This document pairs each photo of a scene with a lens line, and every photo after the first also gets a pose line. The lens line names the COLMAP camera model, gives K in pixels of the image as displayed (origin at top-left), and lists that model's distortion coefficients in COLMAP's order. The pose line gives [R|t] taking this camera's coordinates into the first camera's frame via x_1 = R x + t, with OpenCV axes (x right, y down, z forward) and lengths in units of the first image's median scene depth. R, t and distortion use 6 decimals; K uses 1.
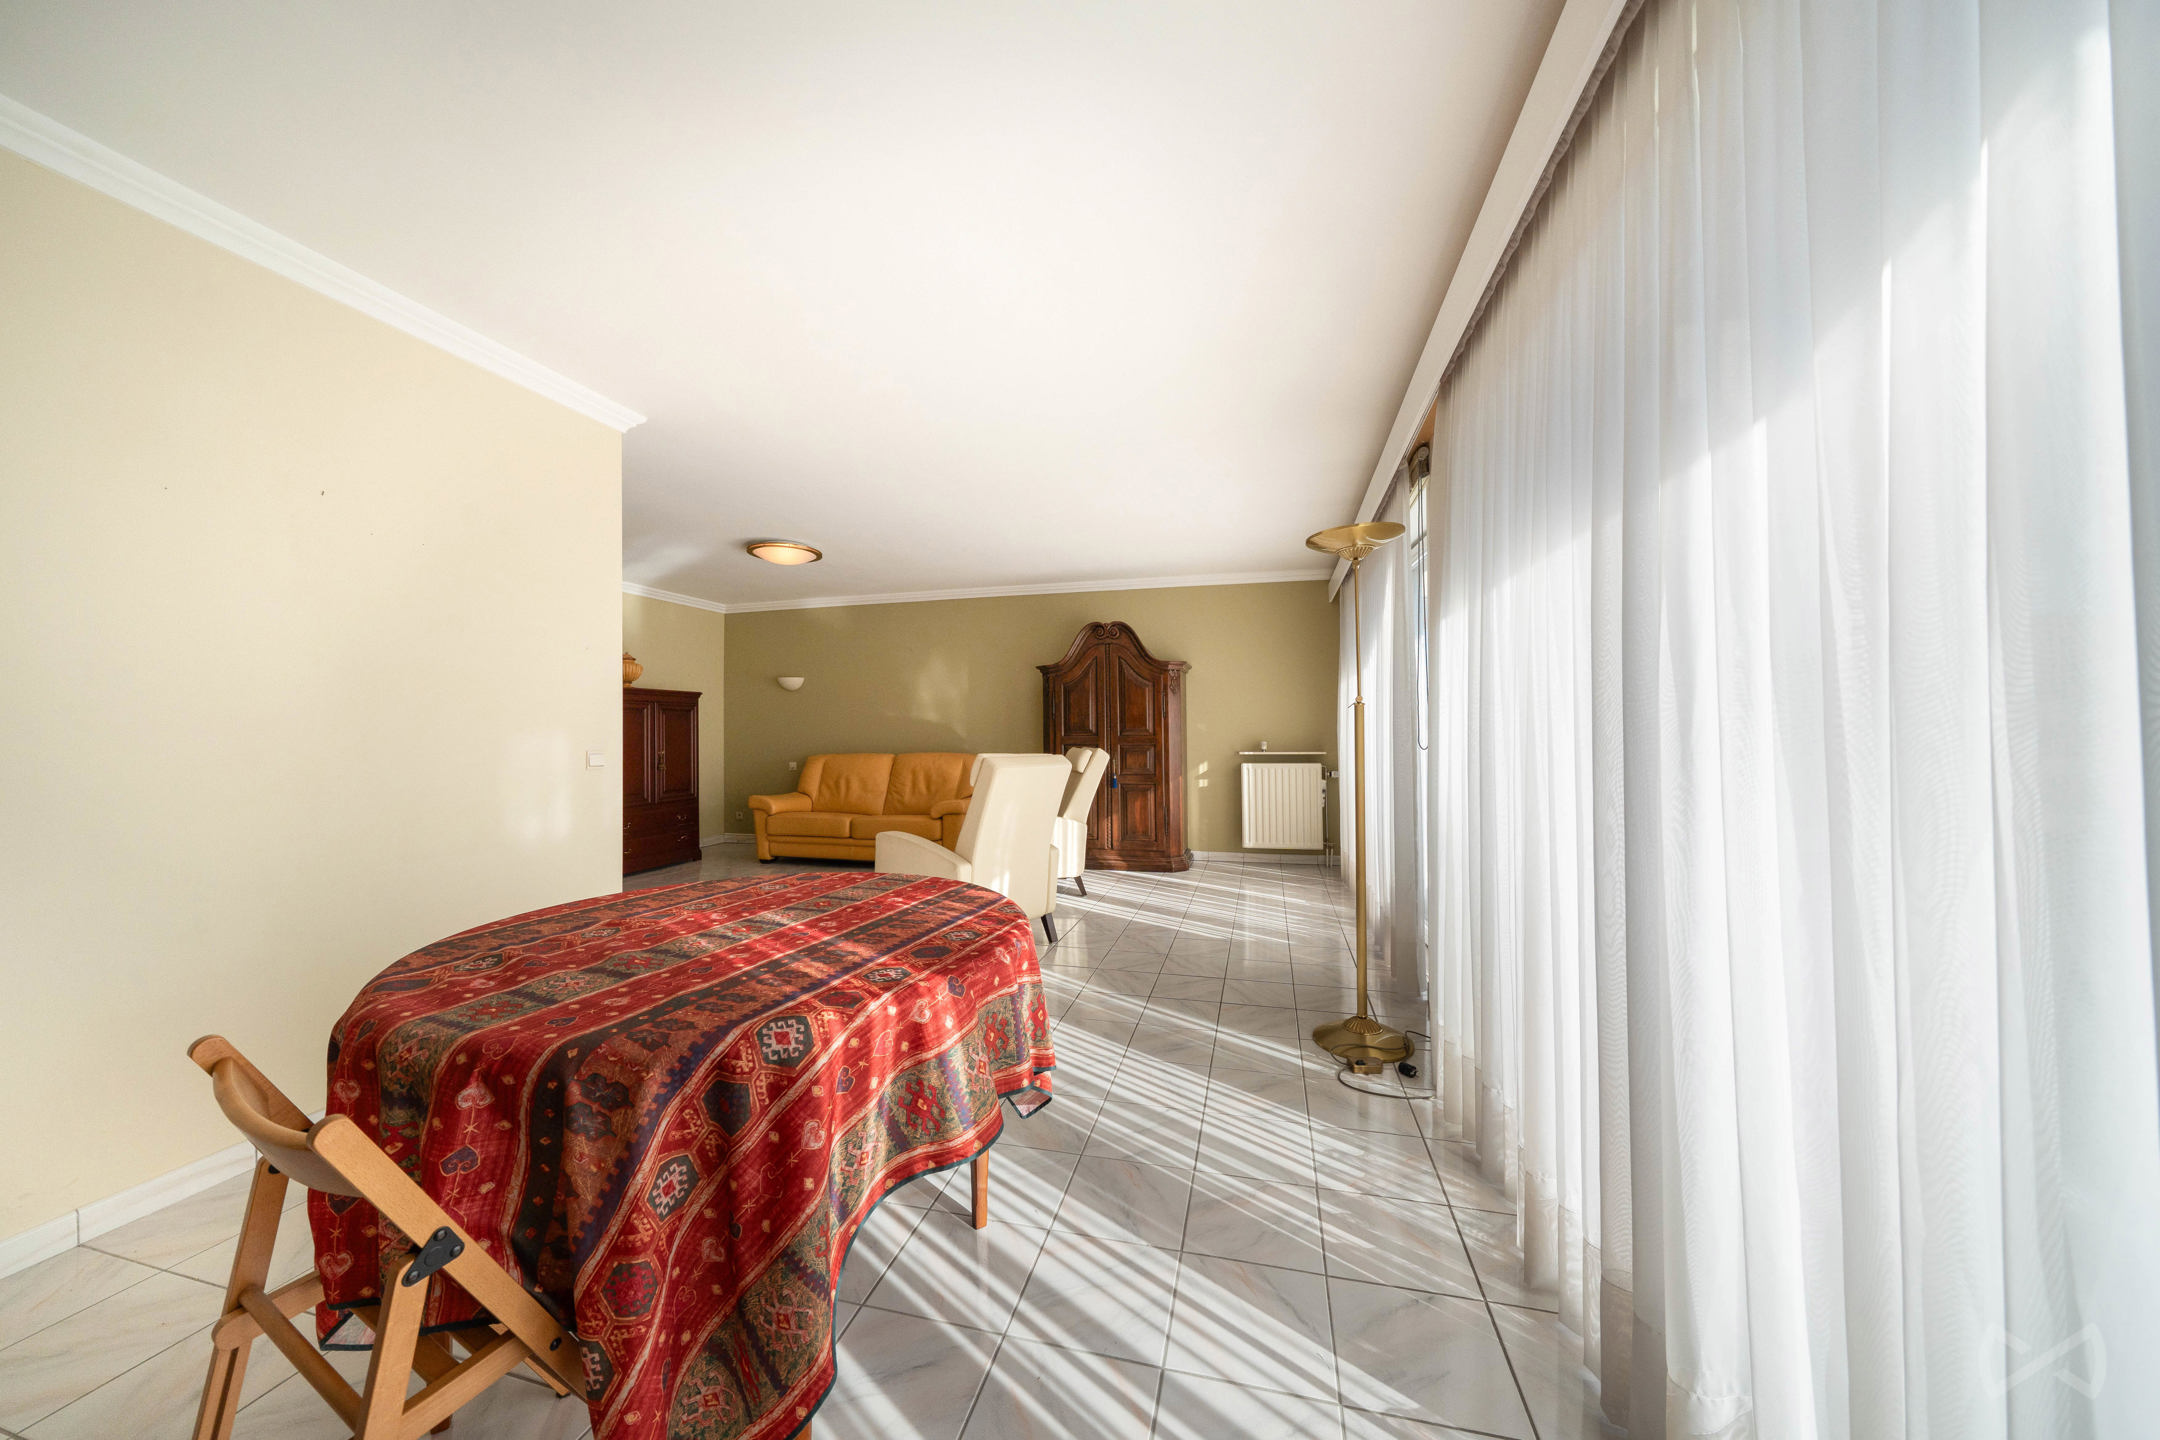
lens RADIAL K [[732.5, 0, 1073.6], [0, 732.5, 722.3], [0, 0, 1]] dist [-0.006695, -0.000063]
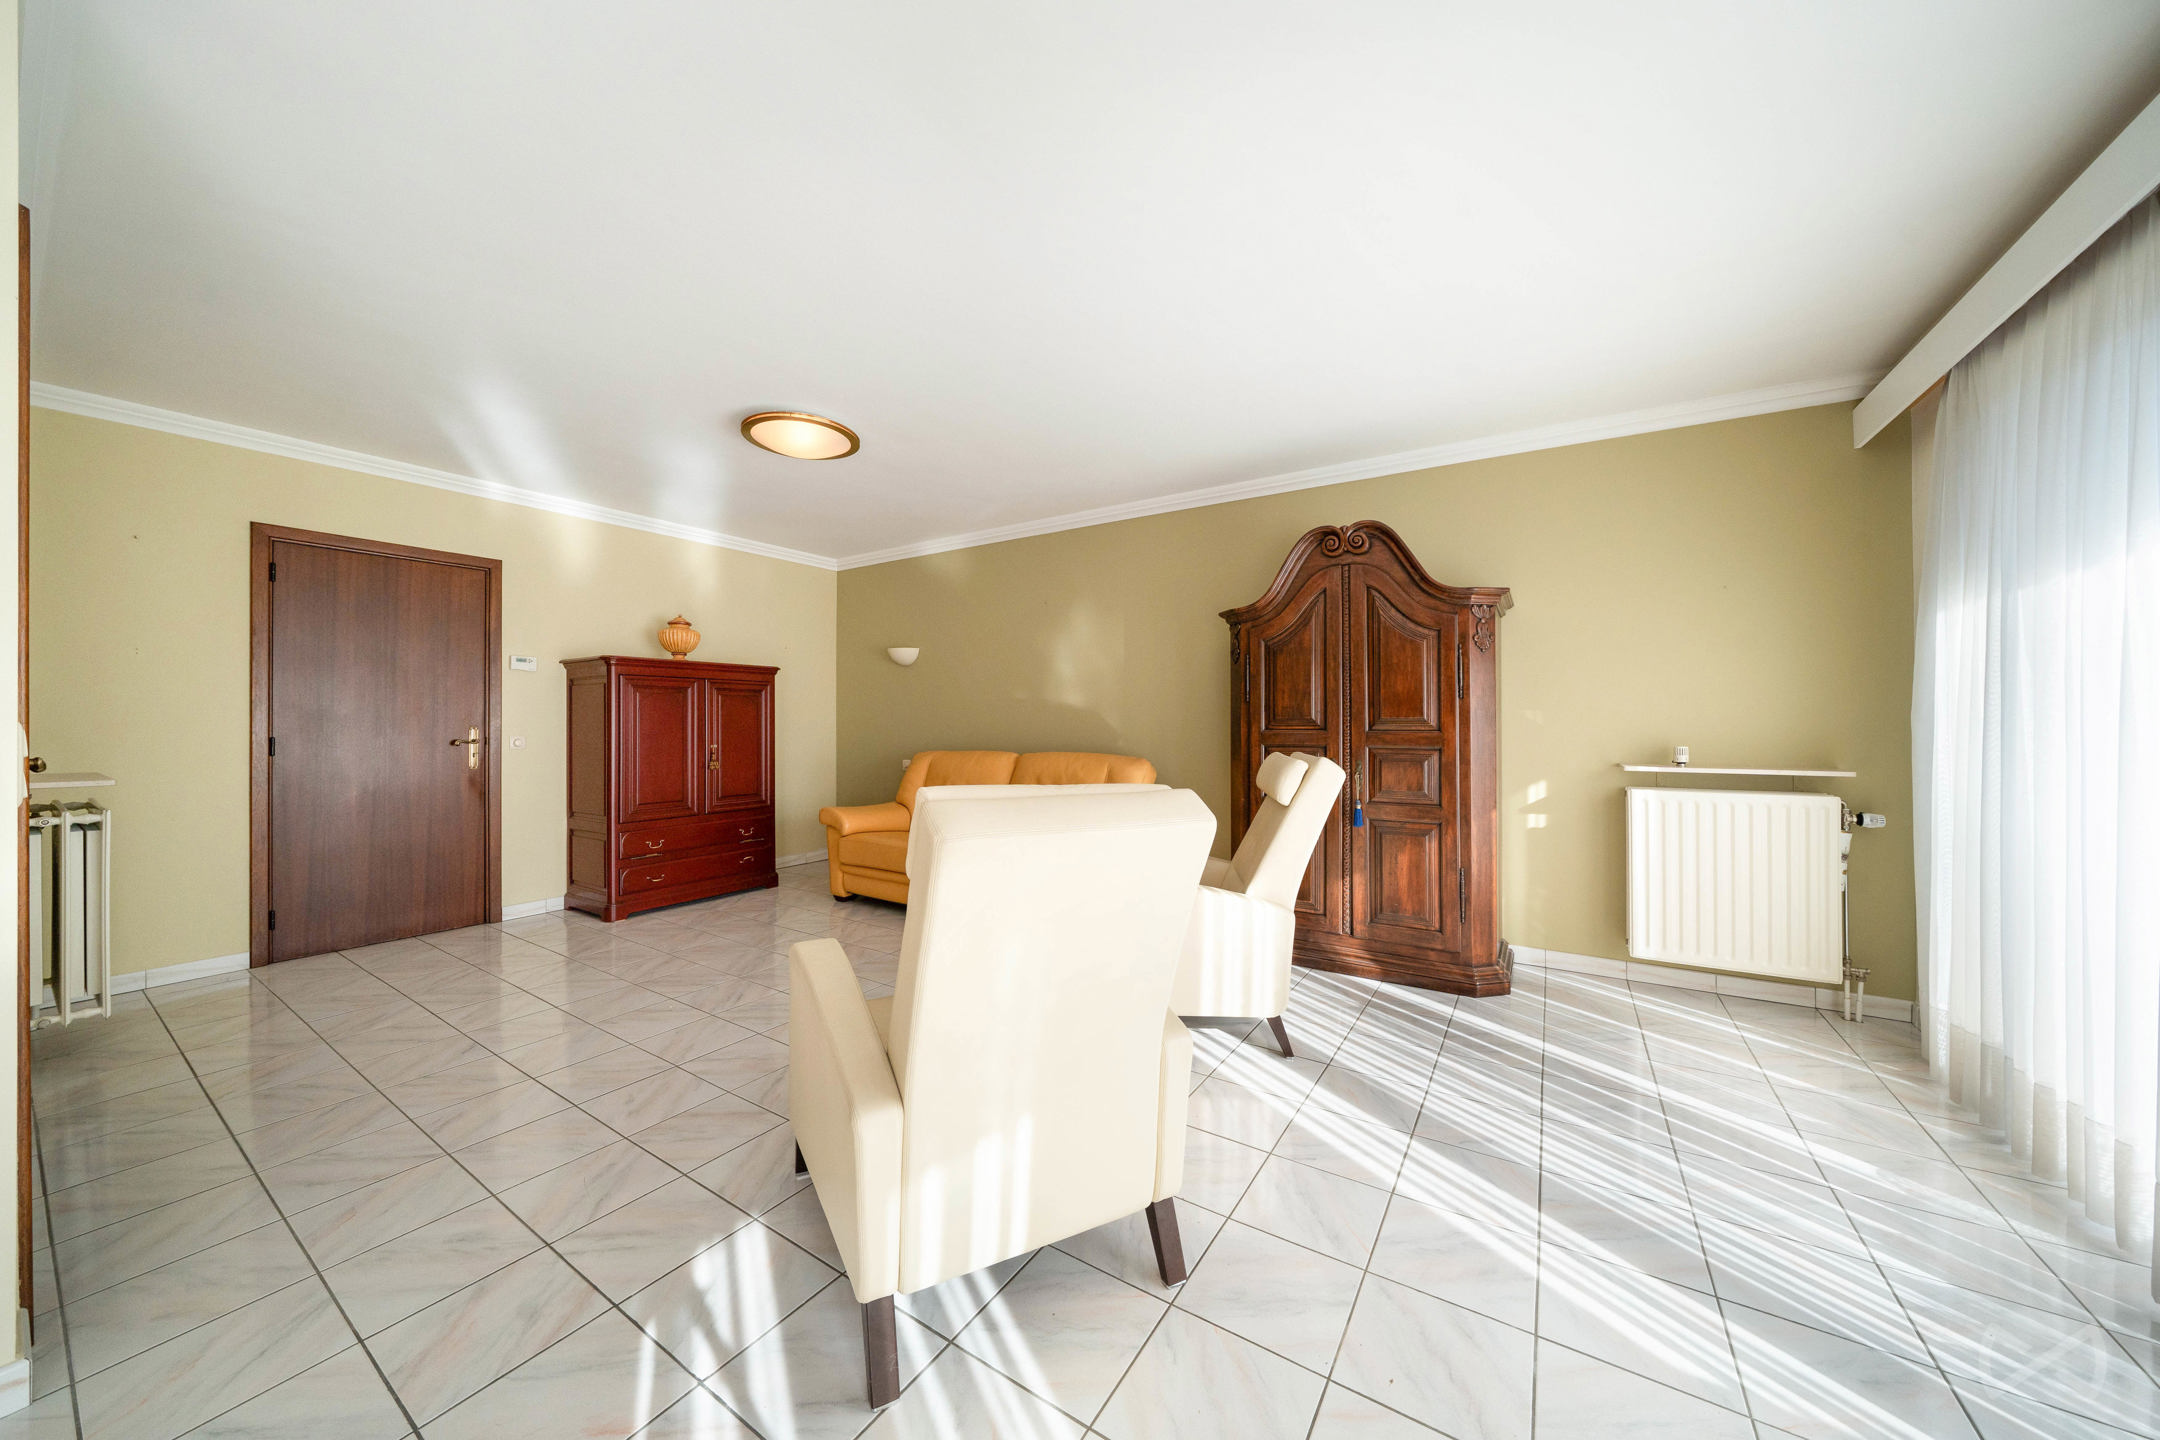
lens RADIAL K [[732.5, 0, 1073.6], [0, 732.5, 722.3], [0, 0, 1]] dist [-0.006695, -0.000063]
pose [[0.948851, 0.007208, -0.315641, 0.026101], [-0.002499, 0.999880, 0.015319, 0.004186], [0.315713, -0.013747, 0.948755, 0.409778]]
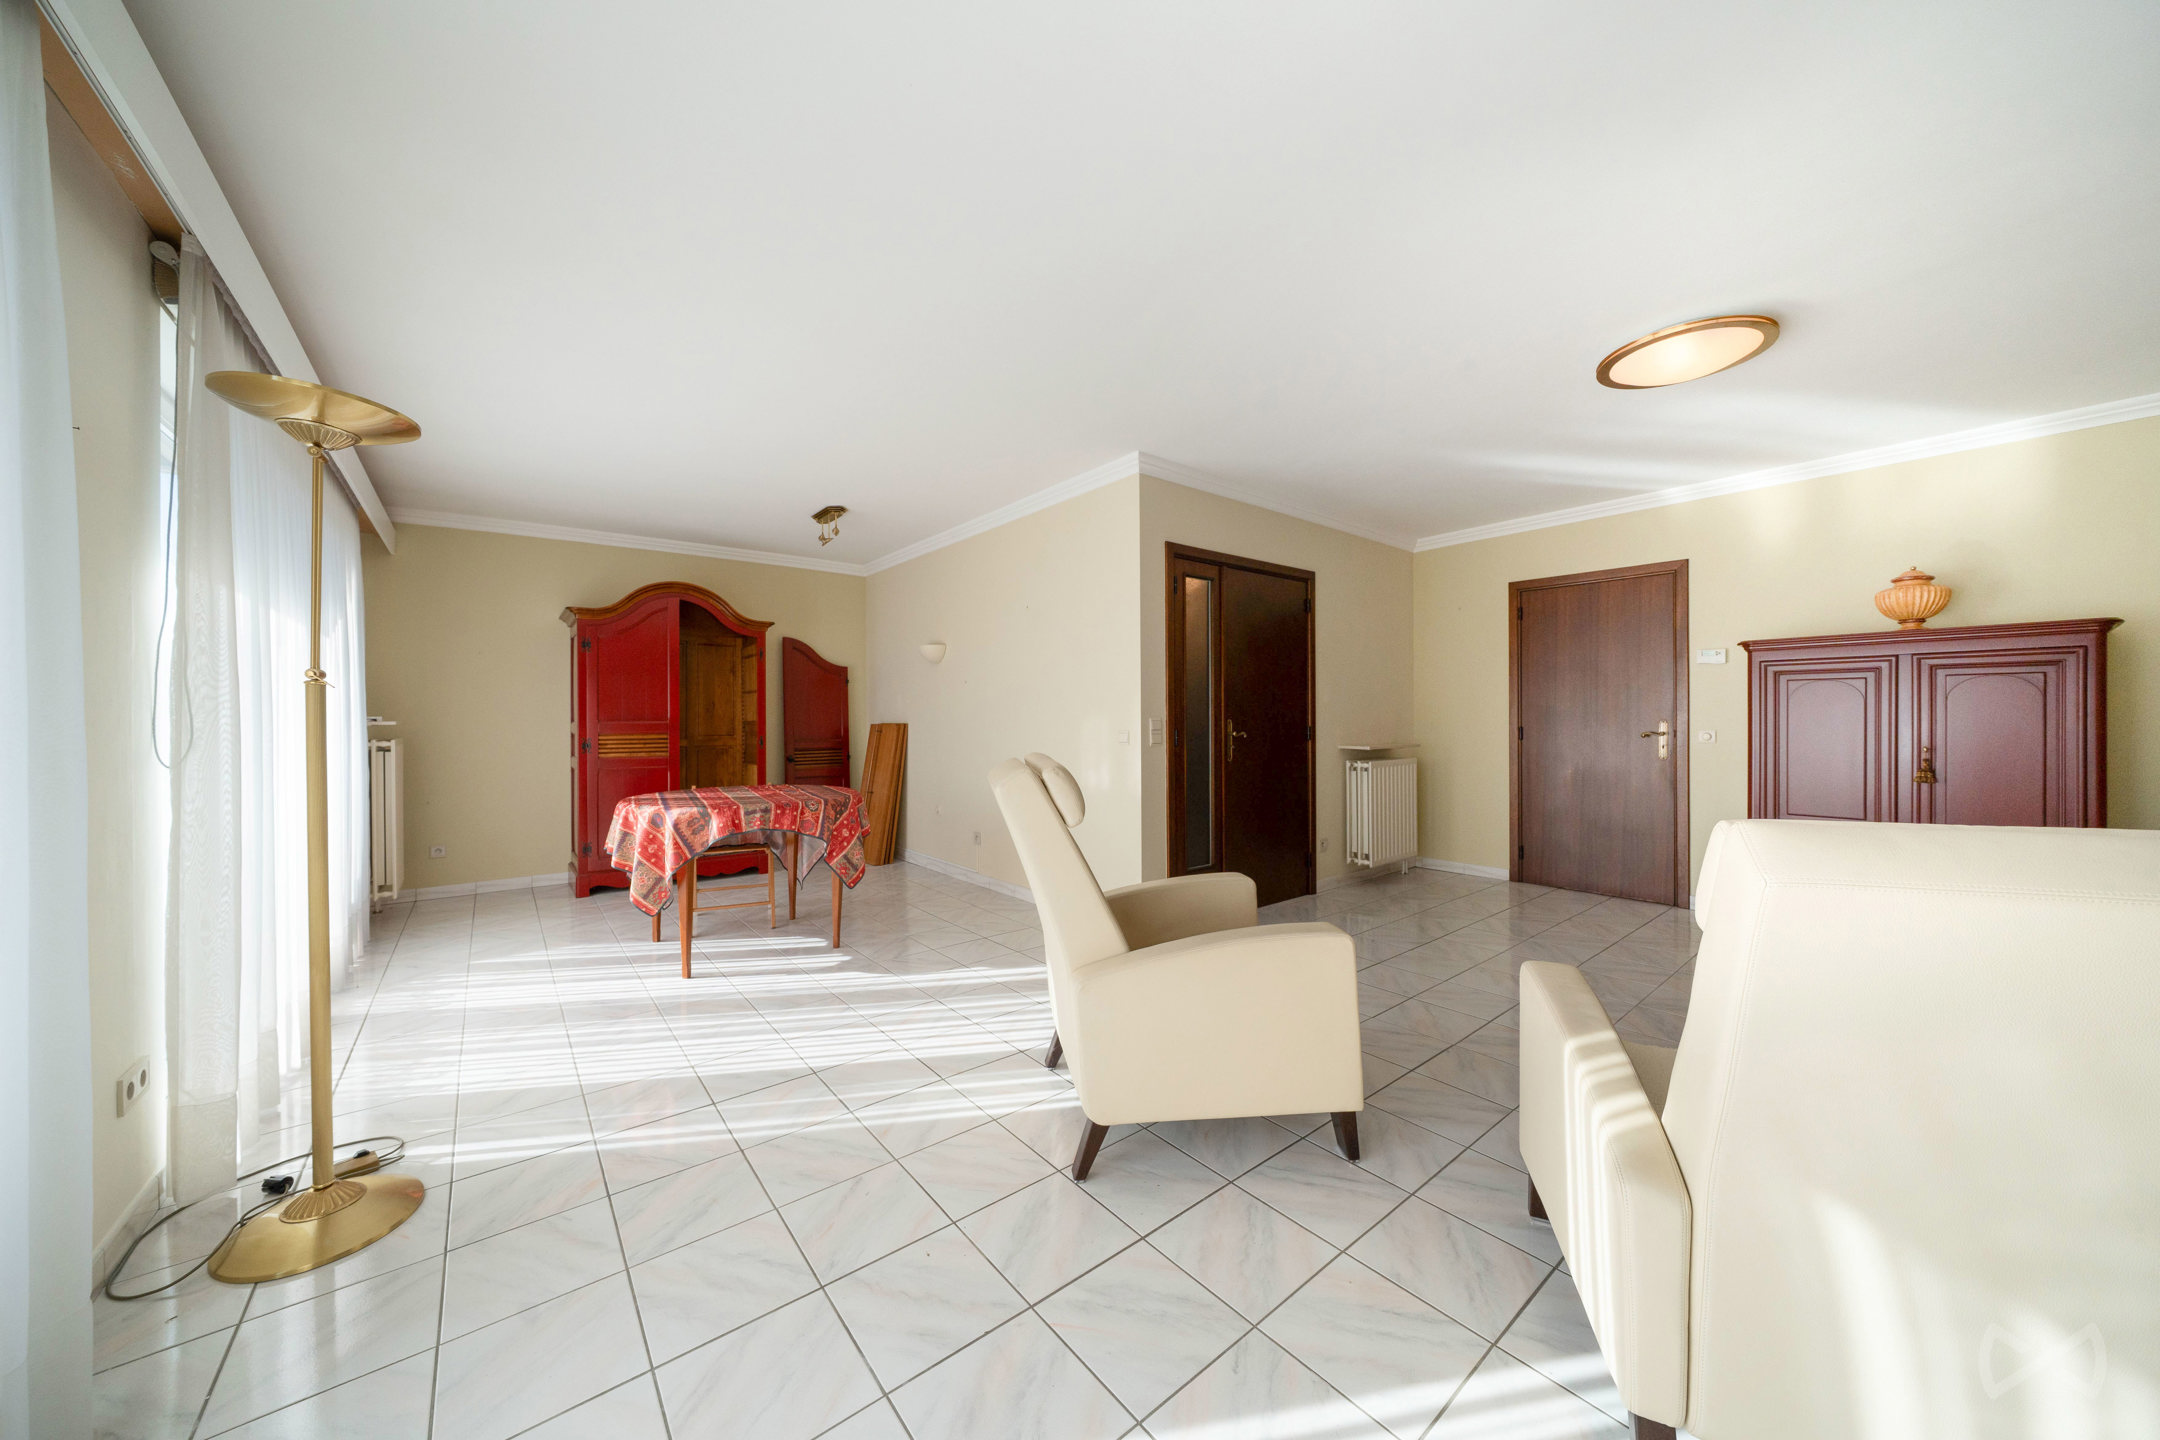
lens RADIAL K [[732.5, 0, 1073.6], [0, 732.5, 722.3], [0, 0, 1]] dist [-0.006695, -0.000063]
pose [[-0.595668, 0.015026, -0.803090, 0.224762], [0.020080, 0.999791, 0.003813, 0.007521], [0.802980, -0.013855, -0.595845, 0.837796]]
